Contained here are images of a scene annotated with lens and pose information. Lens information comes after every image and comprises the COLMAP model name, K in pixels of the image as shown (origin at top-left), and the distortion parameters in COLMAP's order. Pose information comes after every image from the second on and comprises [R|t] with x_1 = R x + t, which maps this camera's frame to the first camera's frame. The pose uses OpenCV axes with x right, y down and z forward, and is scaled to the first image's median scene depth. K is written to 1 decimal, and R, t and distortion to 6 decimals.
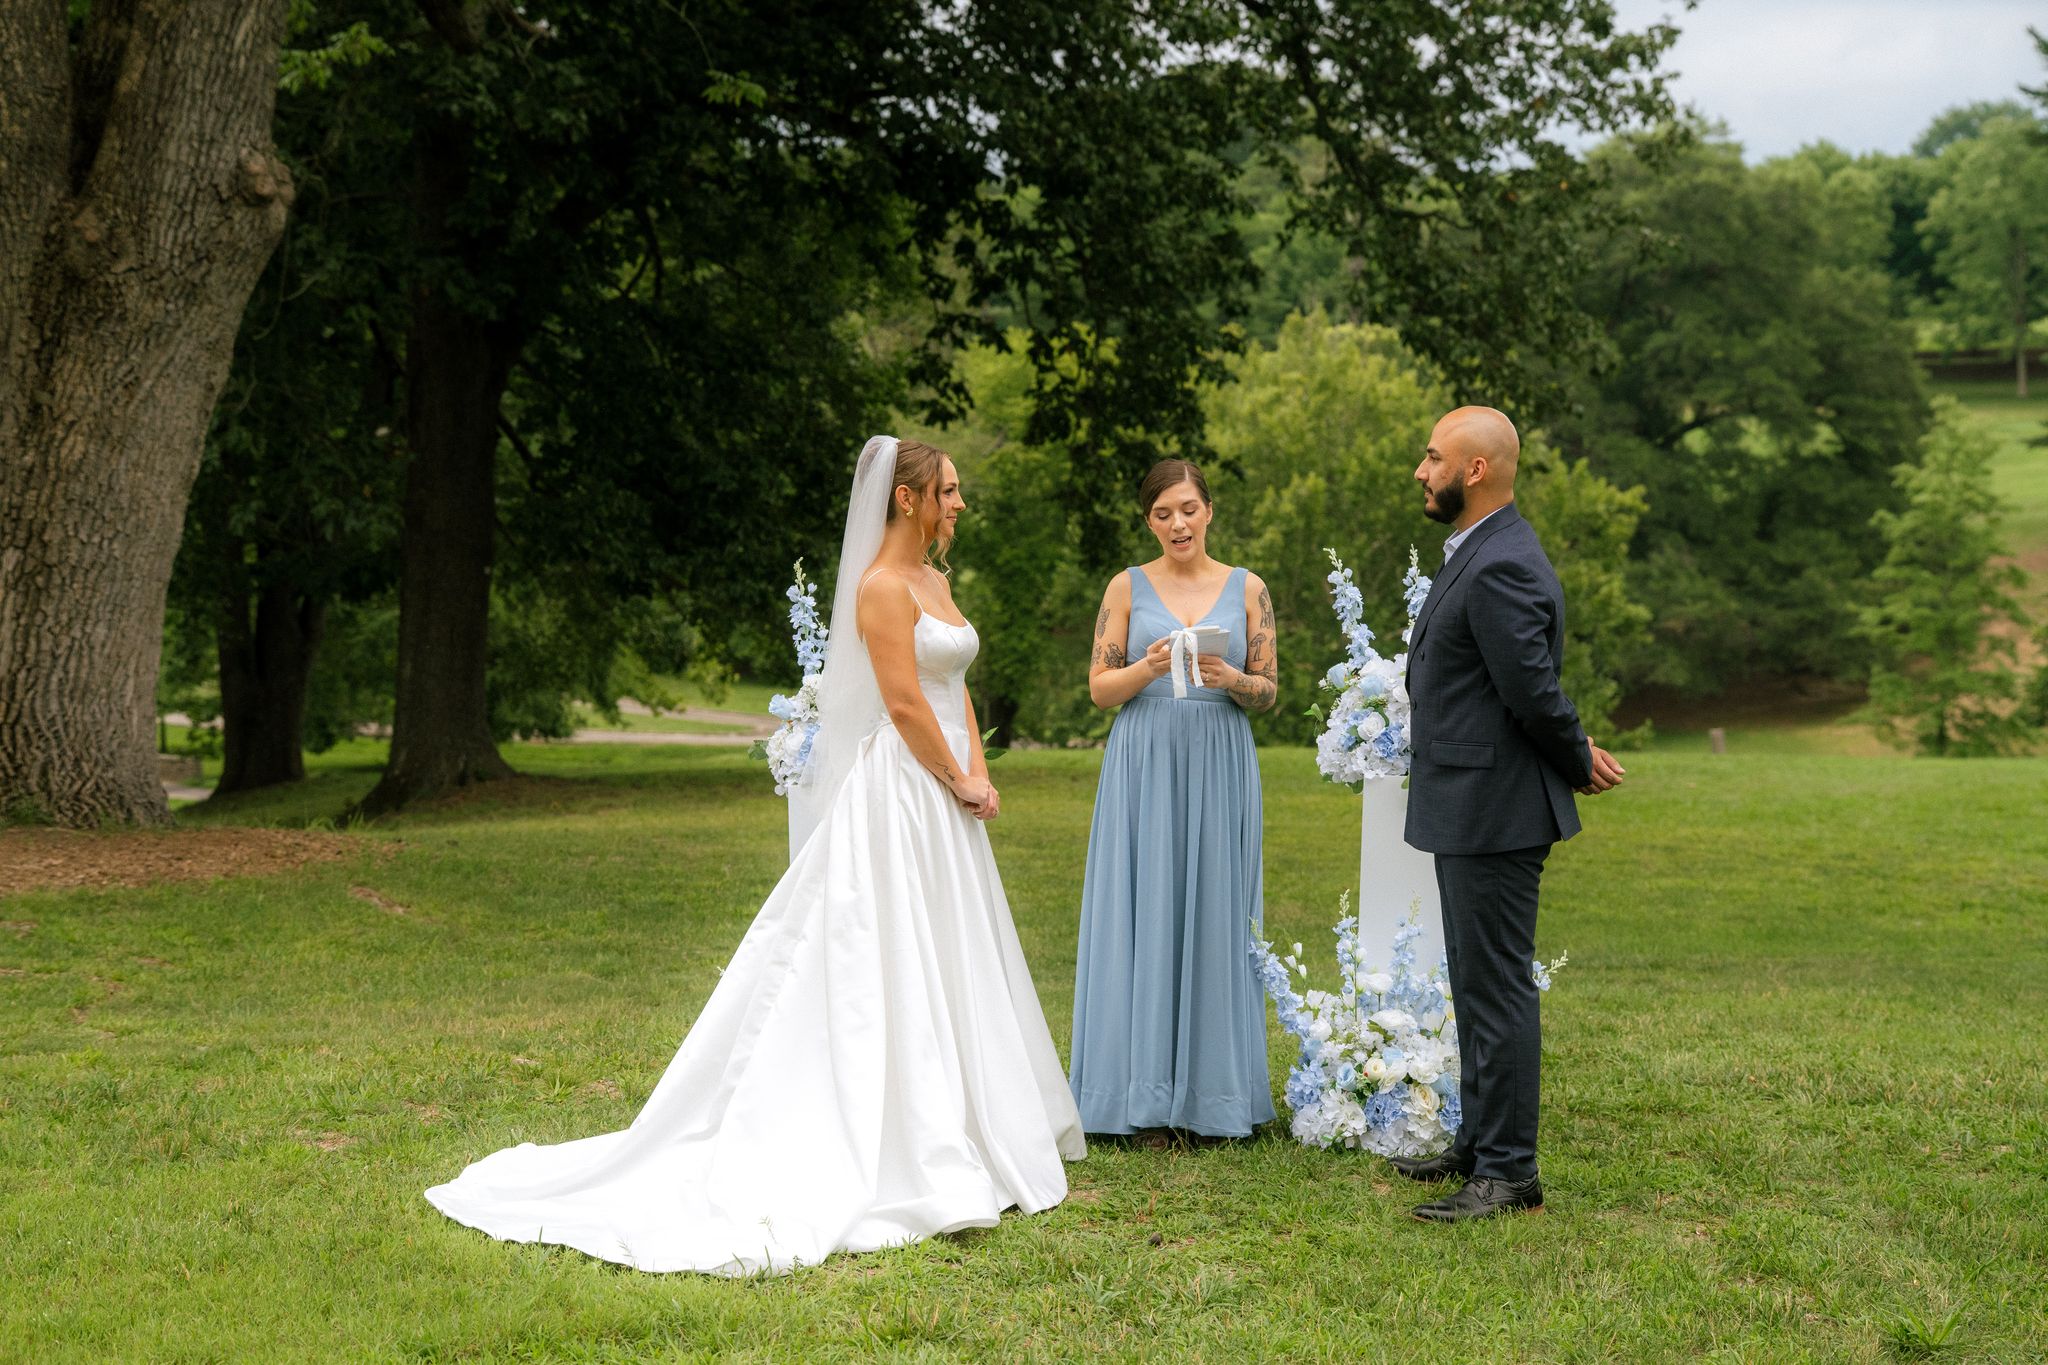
lens RADIAL K [[3887.0, 0, 1027.3], [0, 3887.0, 656.4], [0, 0, 1]] dist [0.244544, 0.066455]
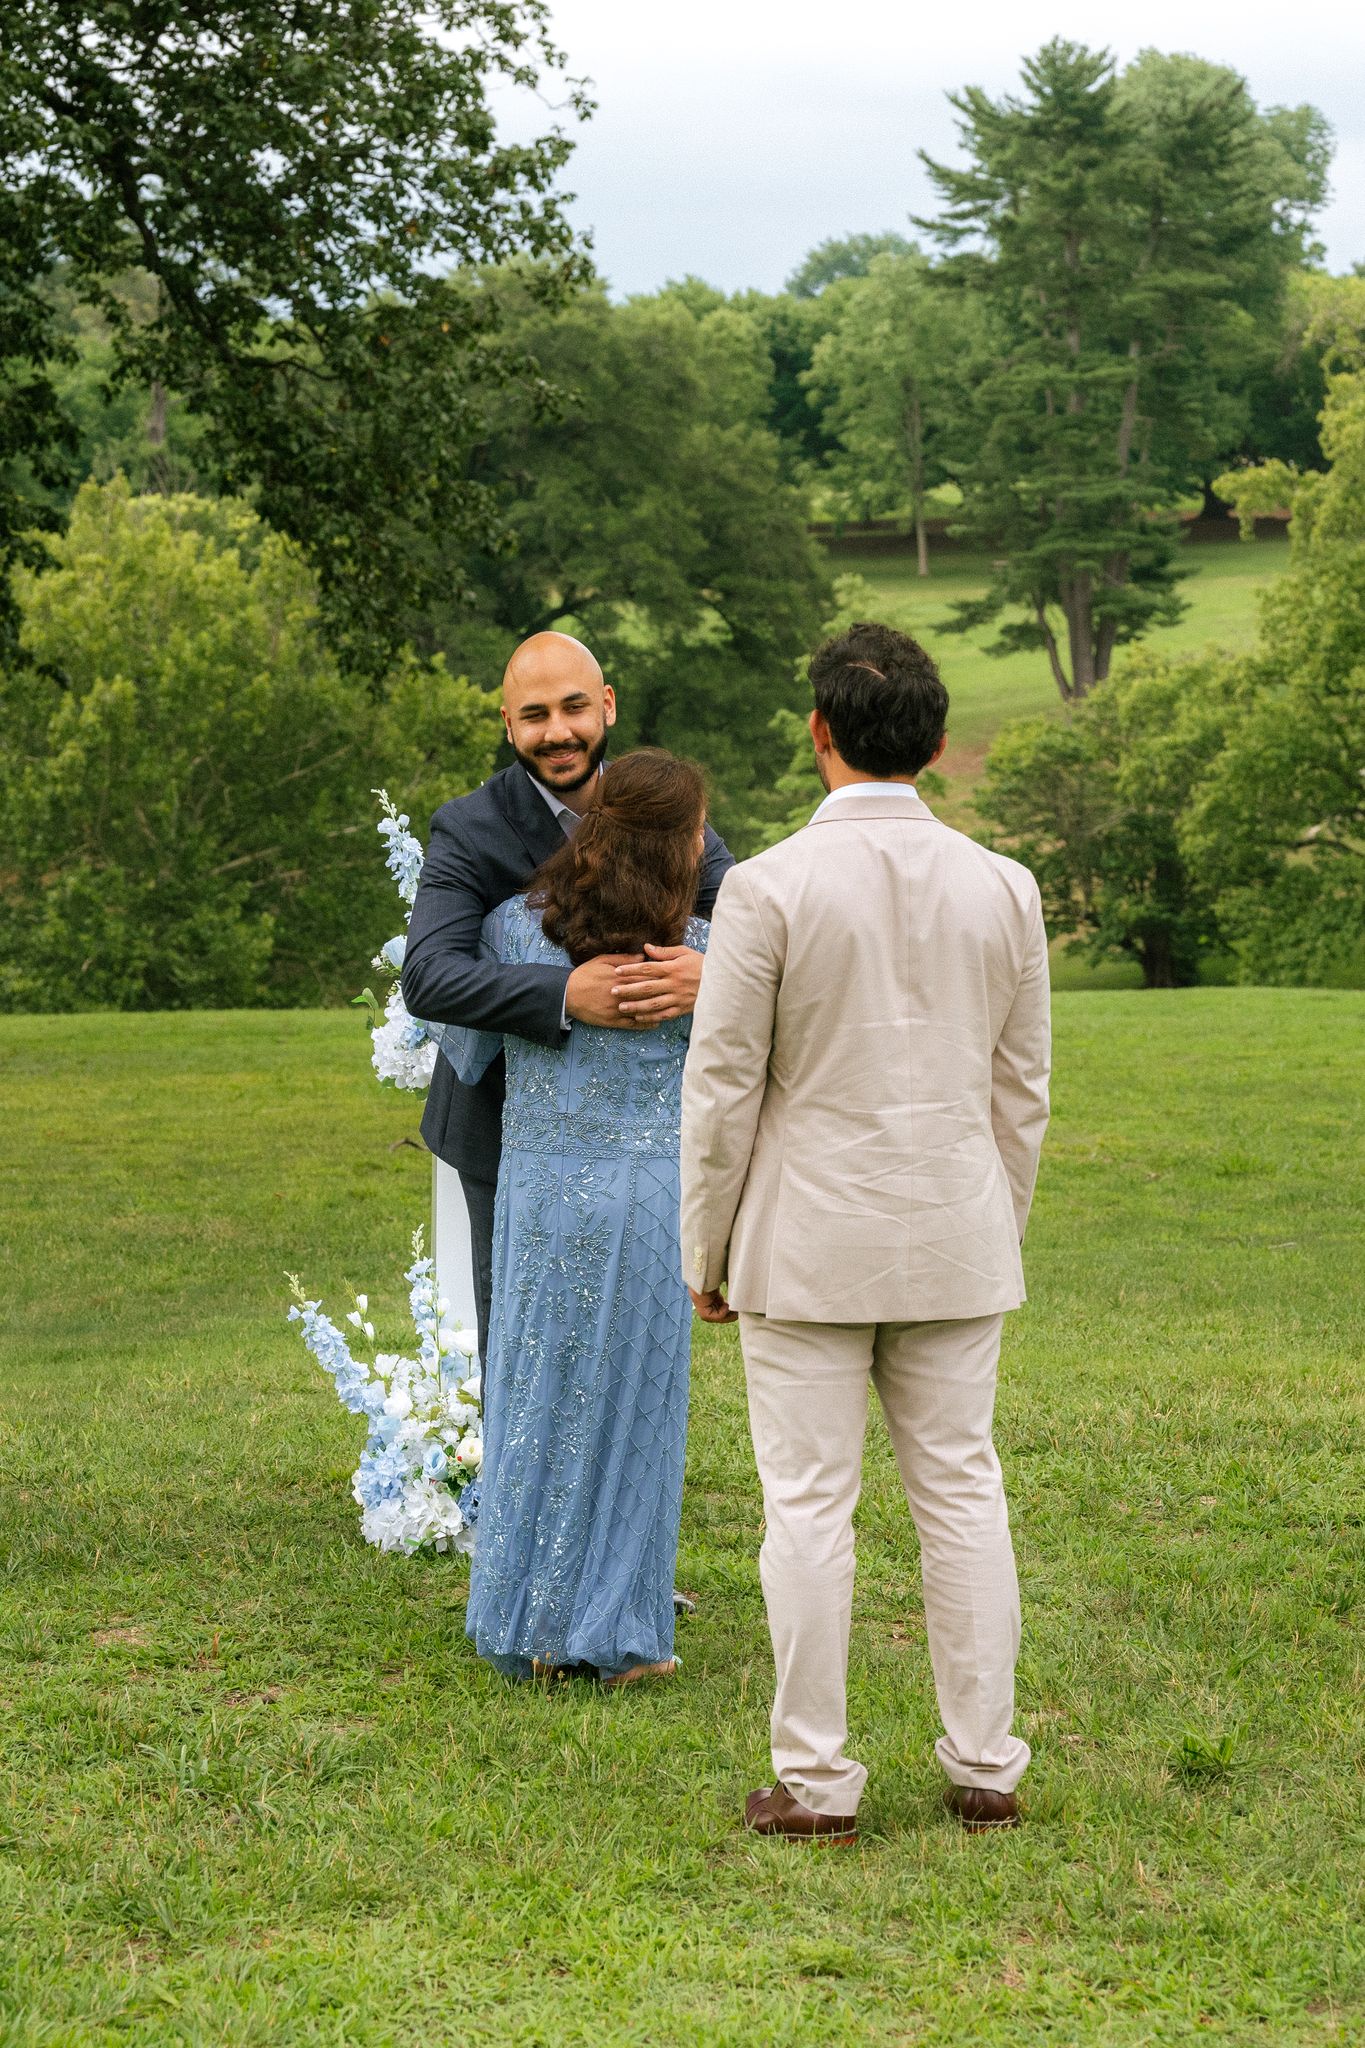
lens RADIAL K [[4677.8, 0, 655.4], [0, 4677.8, 1024.7], [0, 0, 1]] dist [-0.003454, -0.244335]
pose [[0.981555, -0.032043, 0.188474, -0.010376], [0.026710, 0.999170, 0.030768, -0.001759], [-0.189303, -0.025166, 0.981596, 0.014314]]
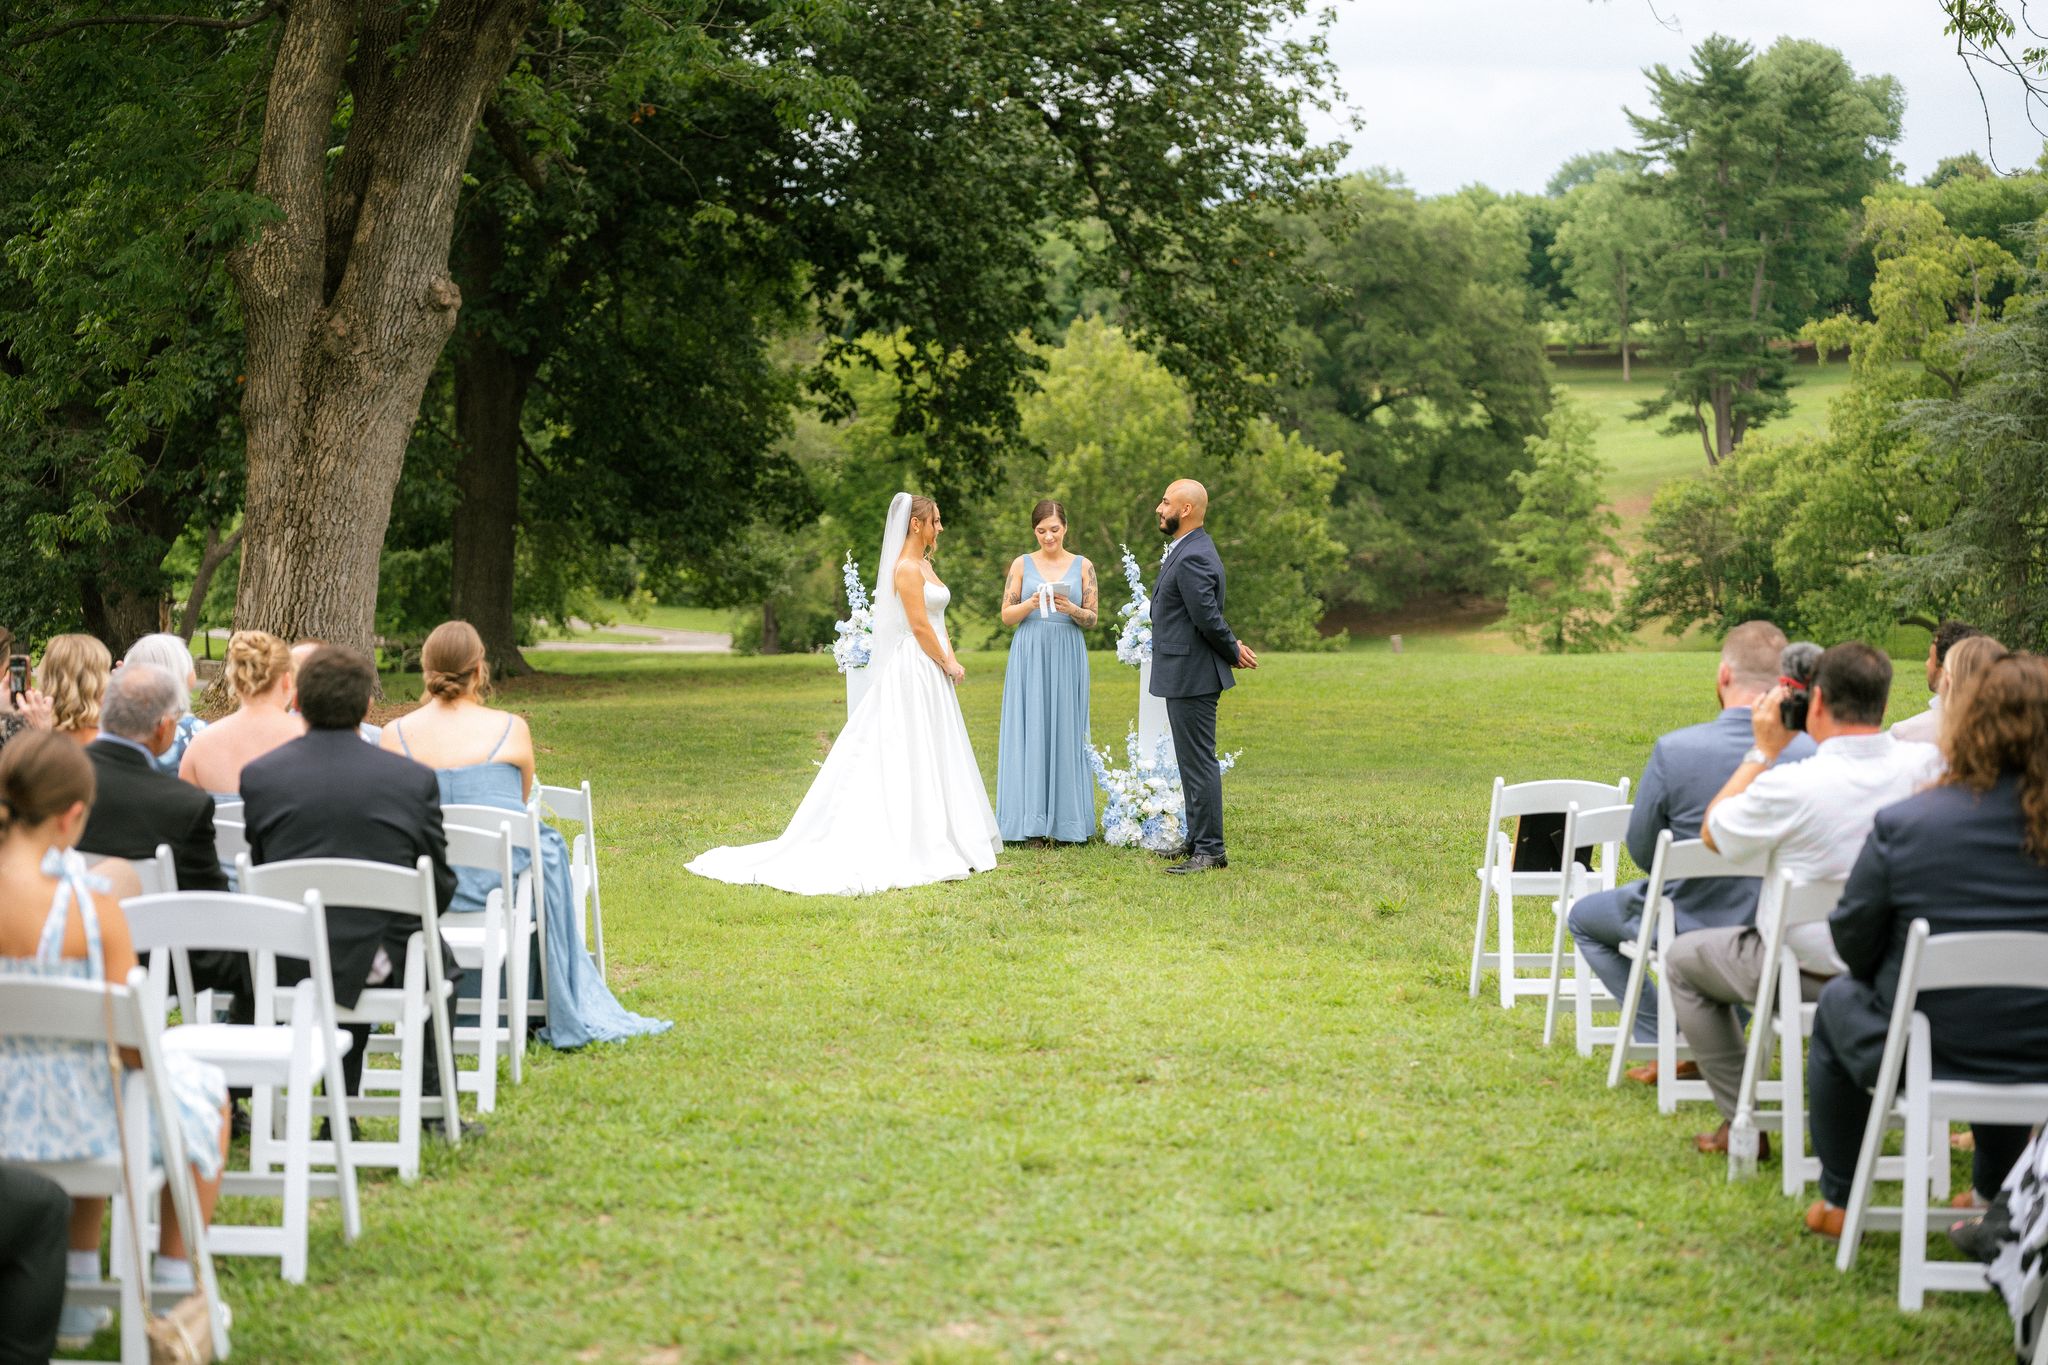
lens RADIAL K [[3115.8, 0, 1035.5], [0, 3115.8, 658.9], [0, 0, 1]] dist [0.054468, -0.902087]
pose [[0.998441, -0.005677, 0.055534, -0.011688], [0.004270, 0.999668, 0.025429, -0.002226], [-0.055660, -0.025152, 0.998133, -0.122460]]
